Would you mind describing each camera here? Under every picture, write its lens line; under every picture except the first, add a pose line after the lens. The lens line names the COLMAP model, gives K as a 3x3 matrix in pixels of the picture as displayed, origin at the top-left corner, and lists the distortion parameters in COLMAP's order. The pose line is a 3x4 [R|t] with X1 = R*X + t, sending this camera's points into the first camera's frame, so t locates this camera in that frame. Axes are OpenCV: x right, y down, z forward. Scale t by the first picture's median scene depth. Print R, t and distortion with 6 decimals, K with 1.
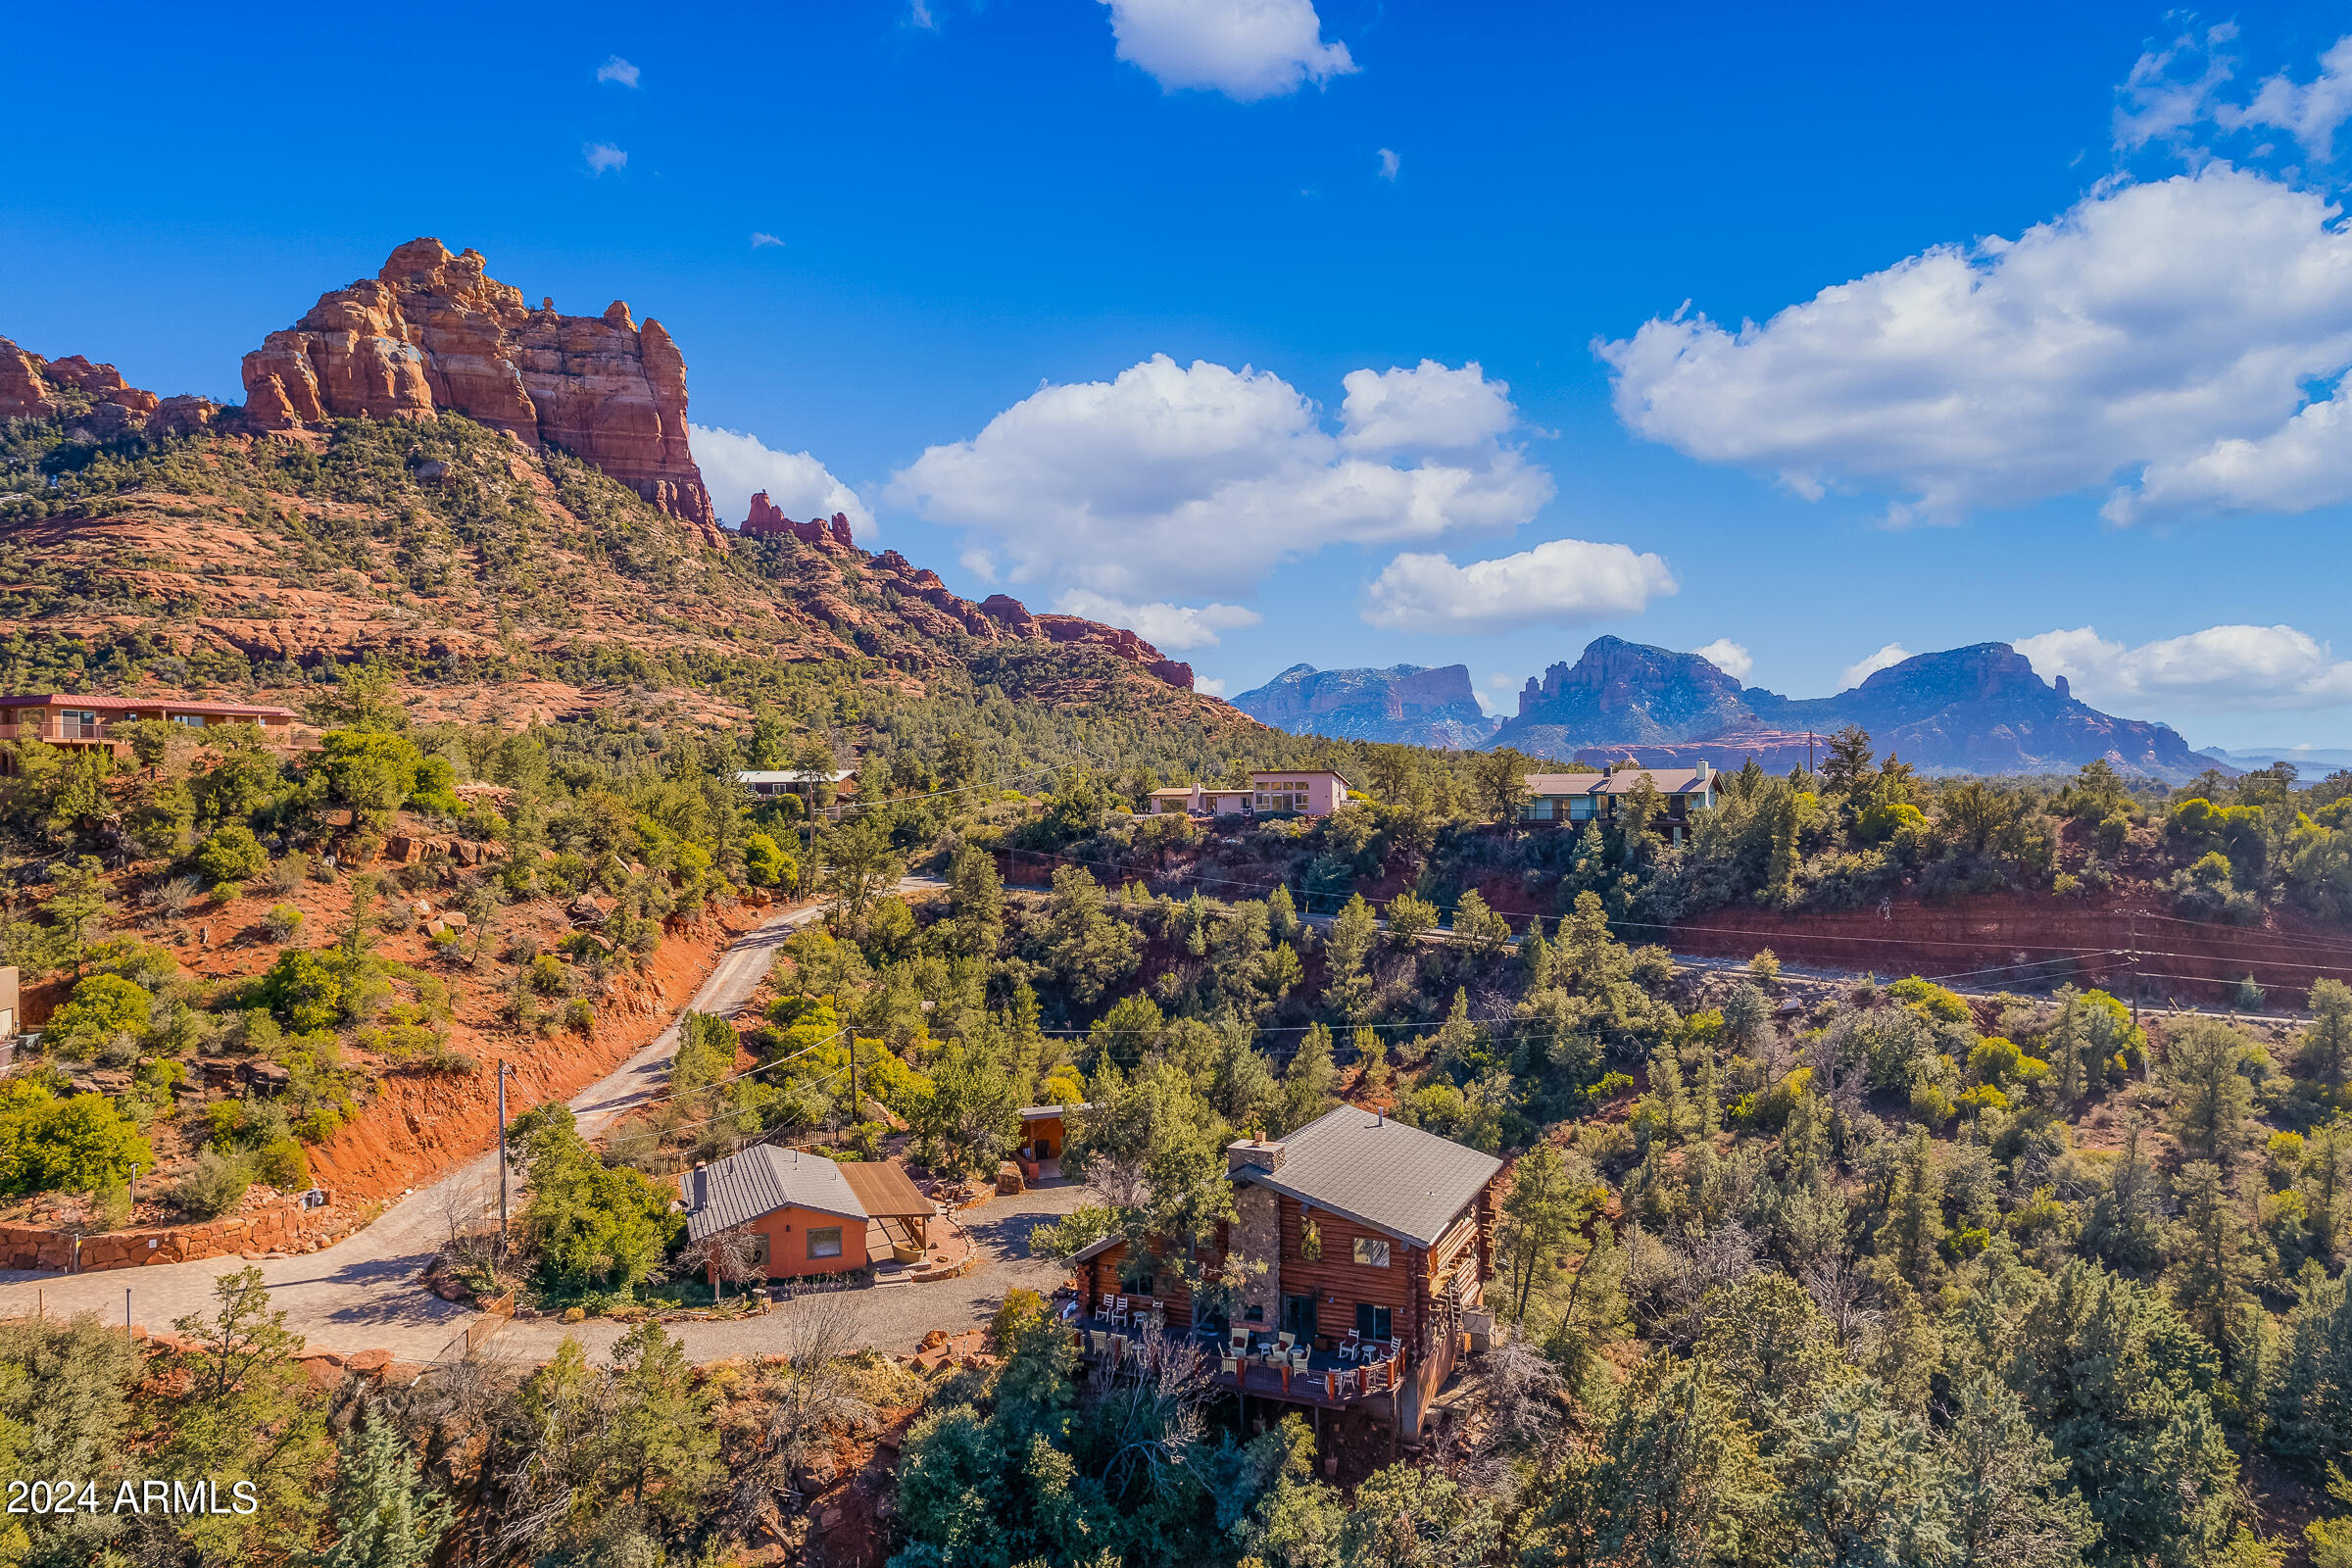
lens RADIAL K [[1552.4, 0, 1176.0], [0, 1552.4, 784.0], [0, 0, 1]] dist [-0.083477, 0.086847]
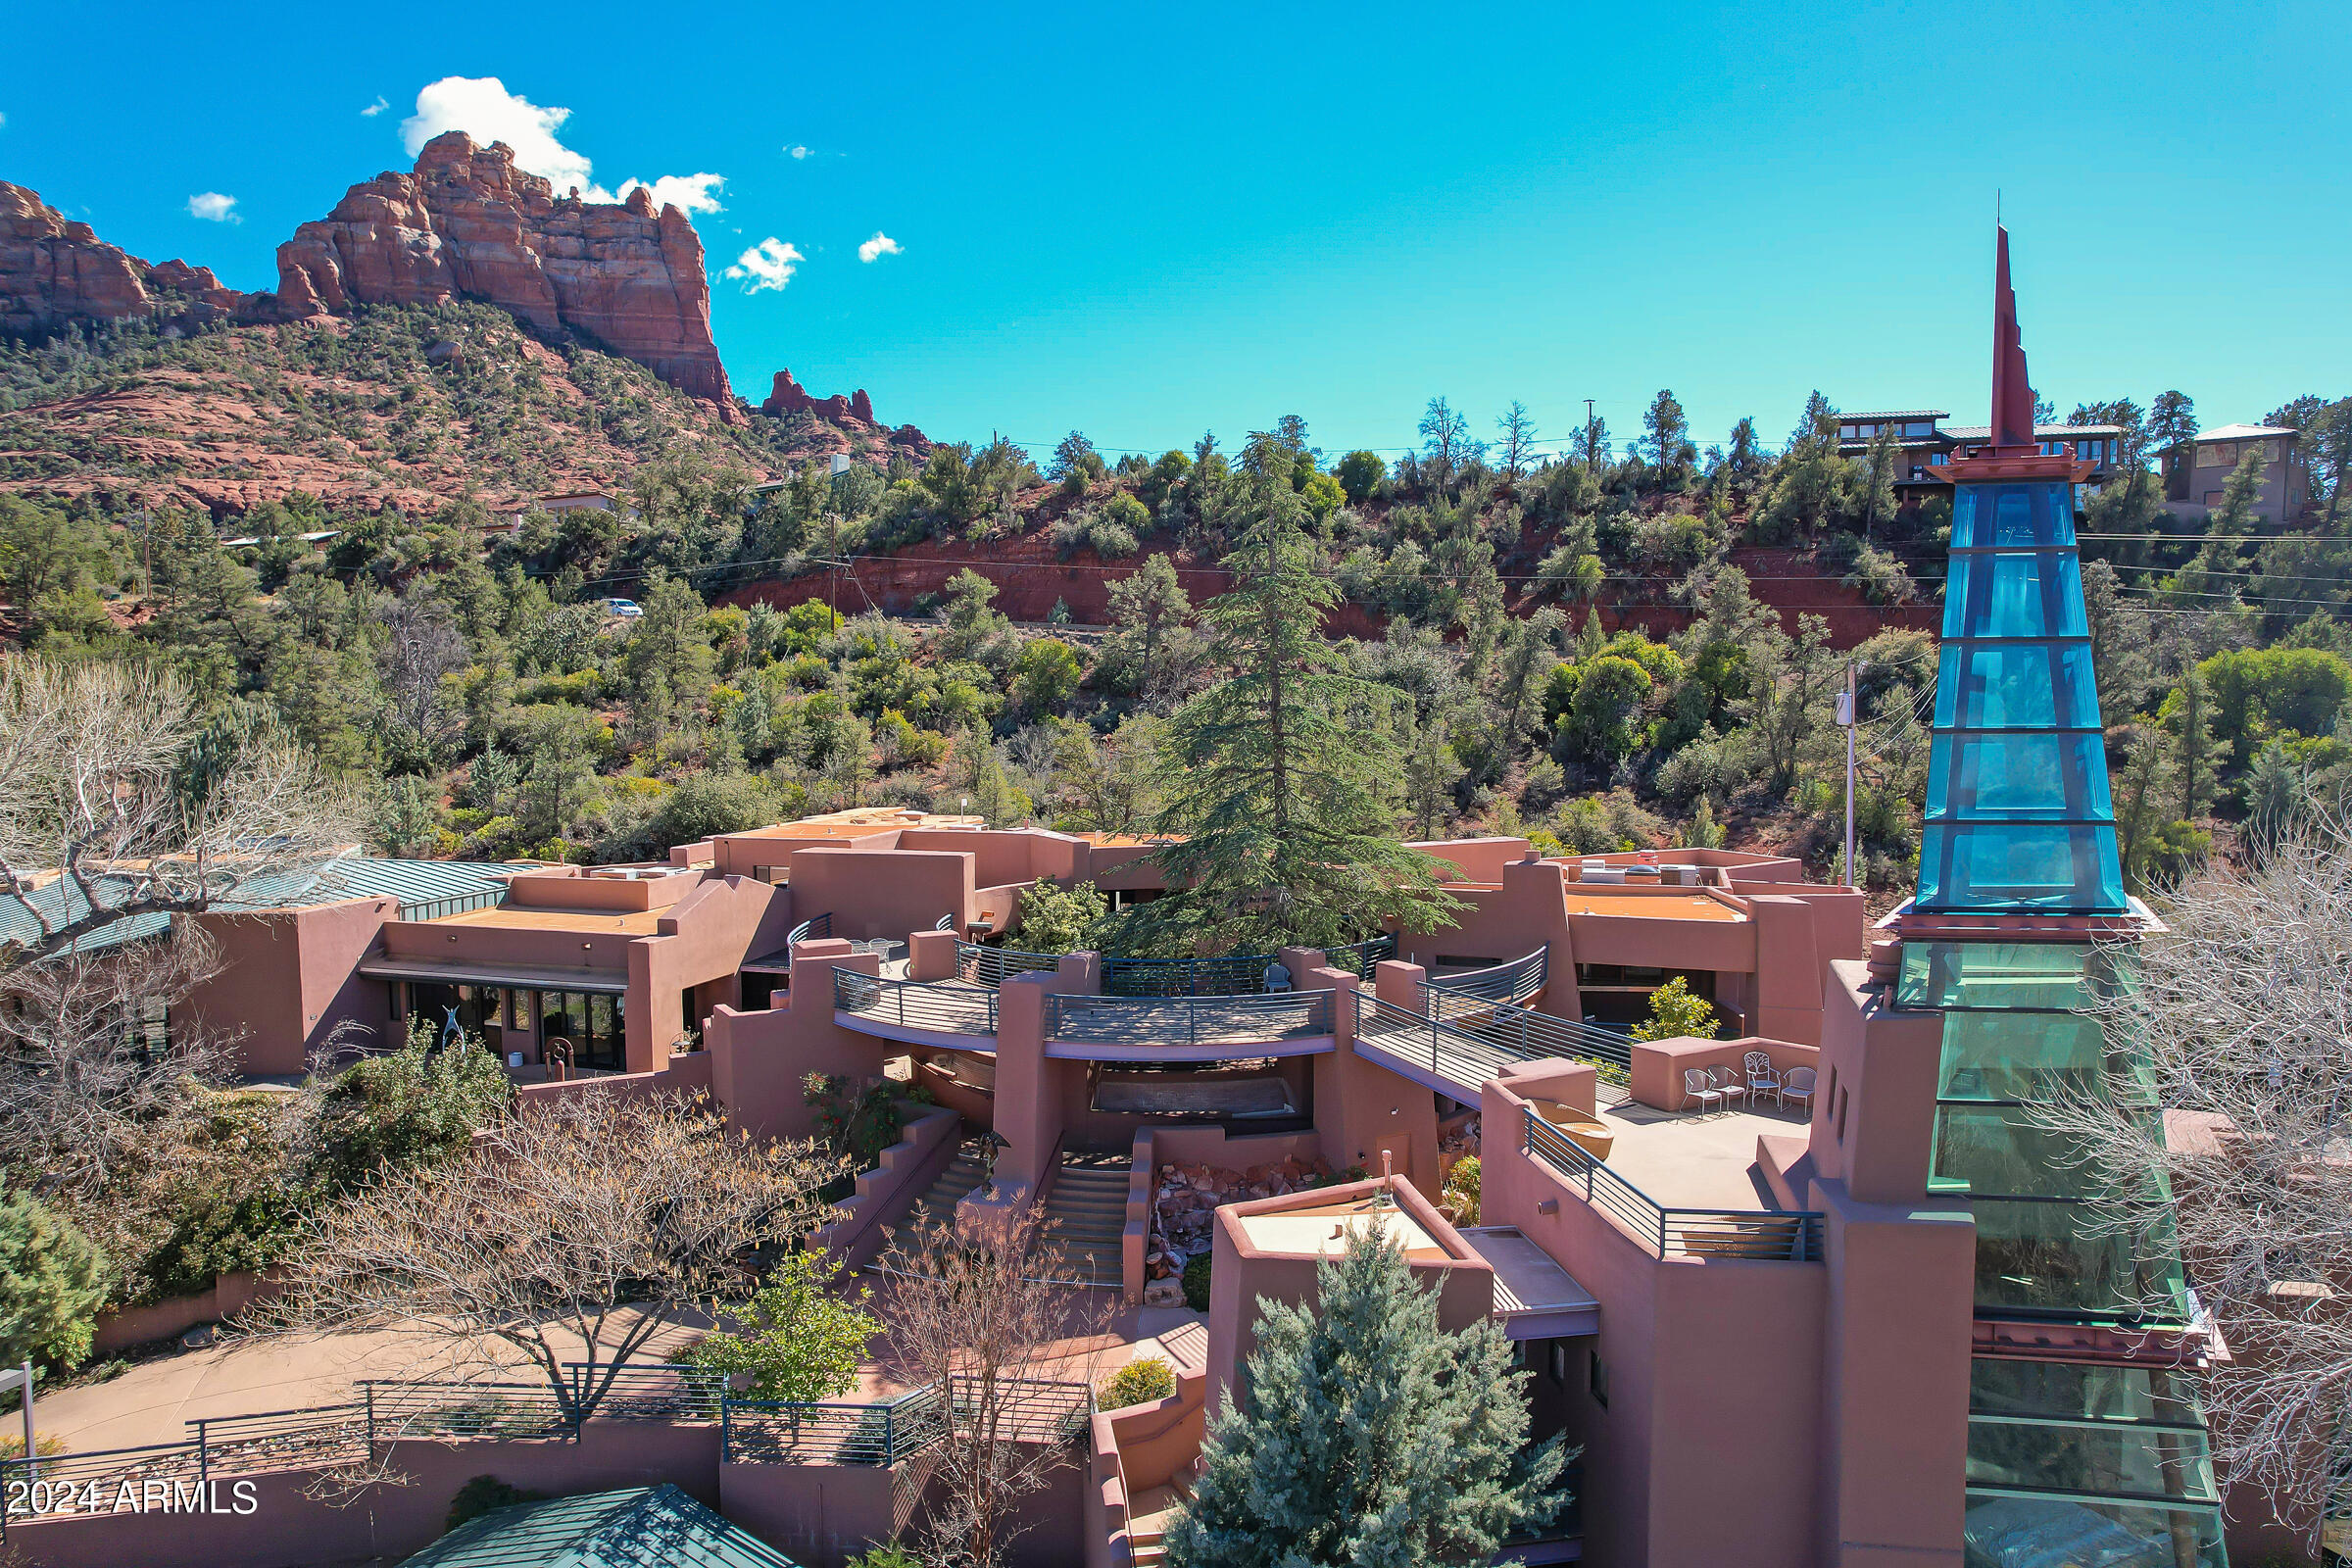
lens RADIAL K [[1515.6, 0, 1171.5], [0, 1515.6, 792.4], [0, 0, 1]] dist [-0.081005, 0.085684]
pose [[0.992276, 0.010184, -0.123635, 0.163947], [-0.001447, 0.997507, 0.070558, 0.032023], [0.124045, -0.069834, 0.989816, 0.005634]]
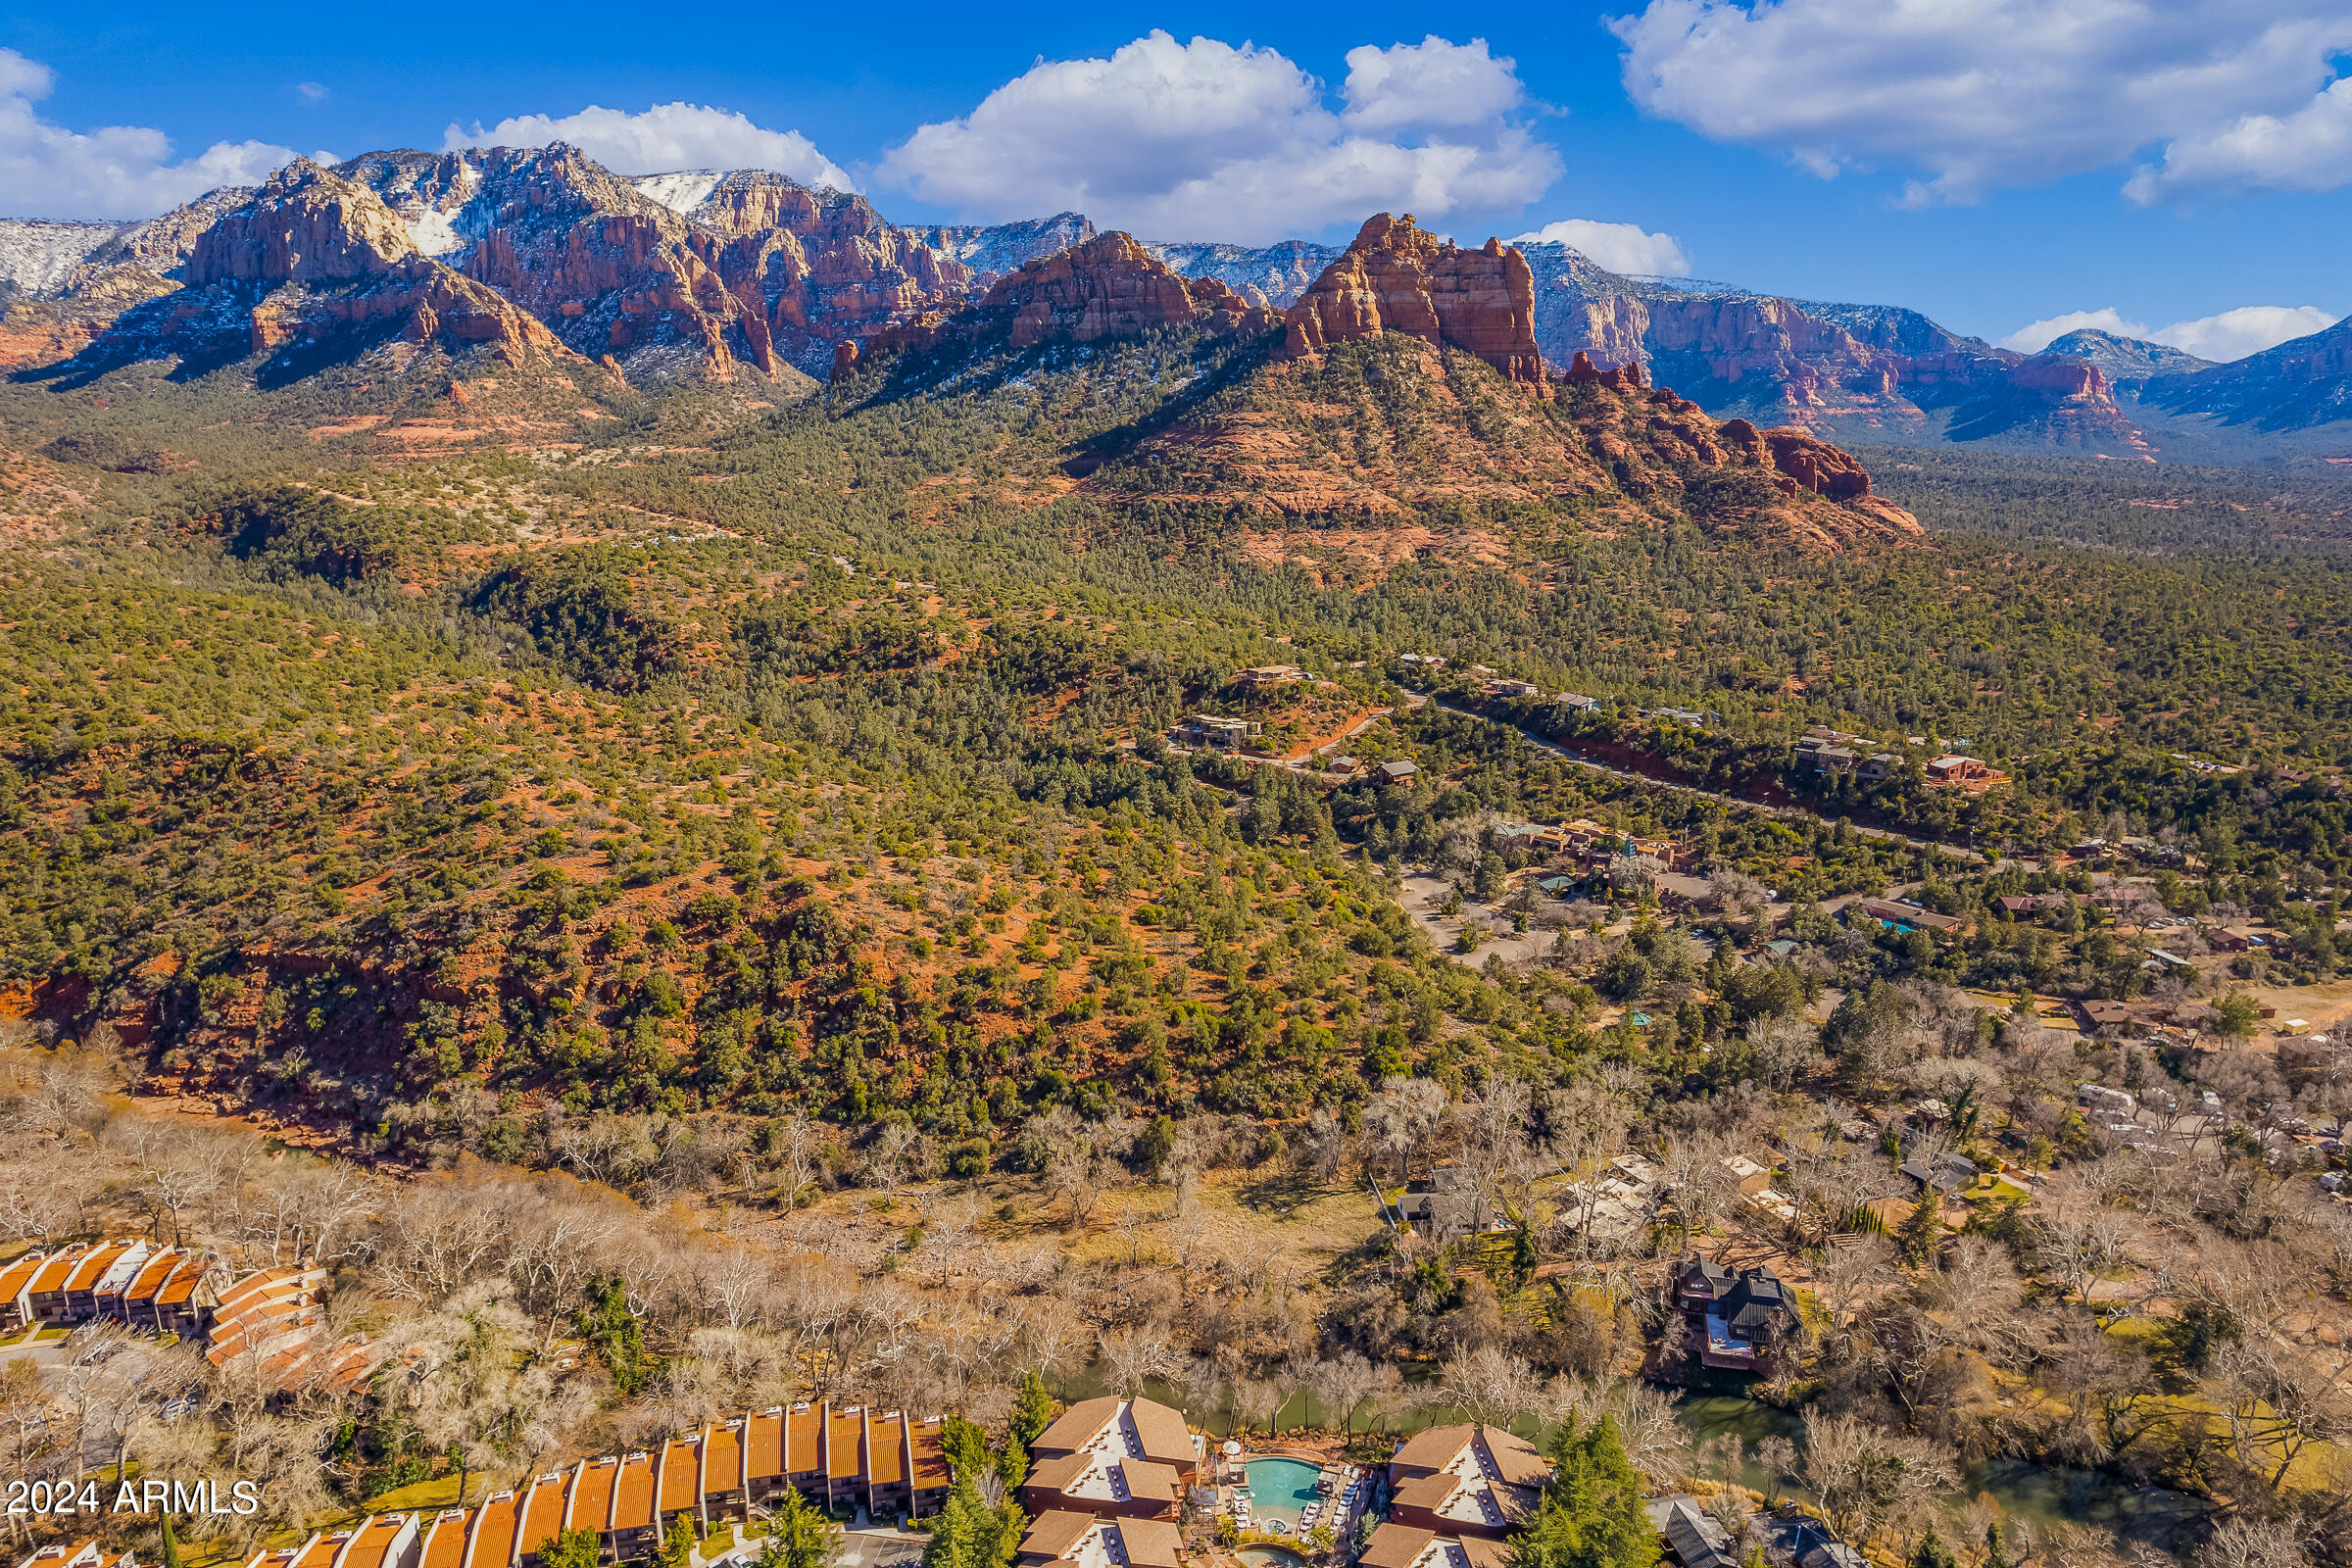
lens RADIAL K [[1540.6, 0, 1175.2], [0, 1540.6, 795.2], [0, 0, 1]] dist [-0.058692, 0.032529]
pose [[0.816779, 0.148109, -0.557617, 0.422941], [-0.005886, 0.968577, 0.248643, -0.186124], [0.576921, -0.199804, 0.791985, -0.705242]]
